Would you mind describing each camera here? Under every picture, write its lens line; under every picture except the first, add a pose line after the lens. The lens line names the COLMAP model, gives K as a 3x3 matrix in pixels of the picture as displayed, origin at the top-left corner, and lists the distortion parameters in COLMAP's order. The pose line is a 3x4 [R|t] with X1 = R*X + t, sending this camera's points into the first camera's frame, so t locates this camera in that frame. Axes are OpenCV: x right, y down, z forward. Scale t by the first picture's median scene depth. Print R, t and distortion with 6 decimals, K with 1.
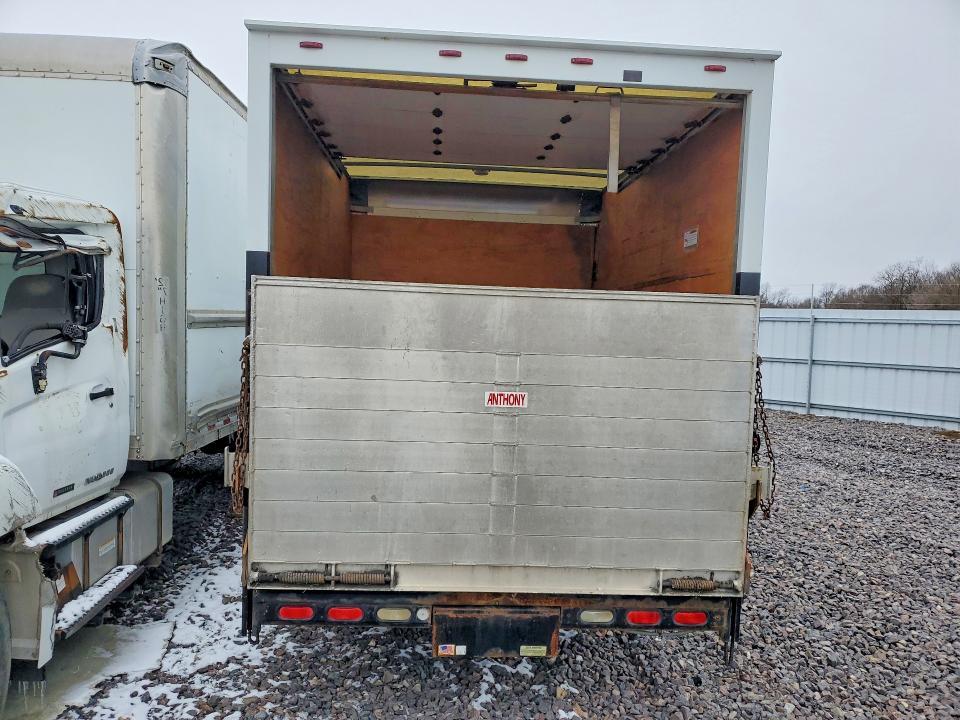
lens RADIAL K [[750.7, 0, 468.4], [0, 750.7, 379.3], [0, 0, 1]] dist [0.058023, -0.052919]
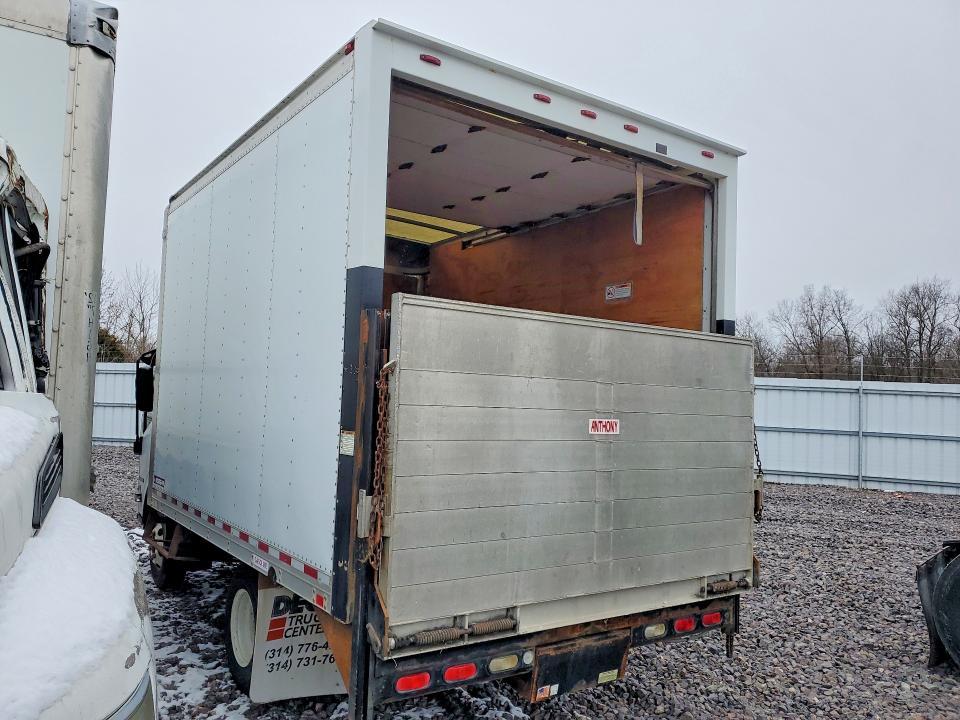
lens RADIAL K [[750.7, 0, 475.6], [0, 750.7, 360.0], [0, 0, 1]] dist [0.058023, -0.052919]
pose [[0.847399, 0.024589, 0.530386, -0.650446], [0.032224, 0.994704, -0.097599, 0.030513], [-0.529977, 0.099796, 0.842119, 0.202730]]
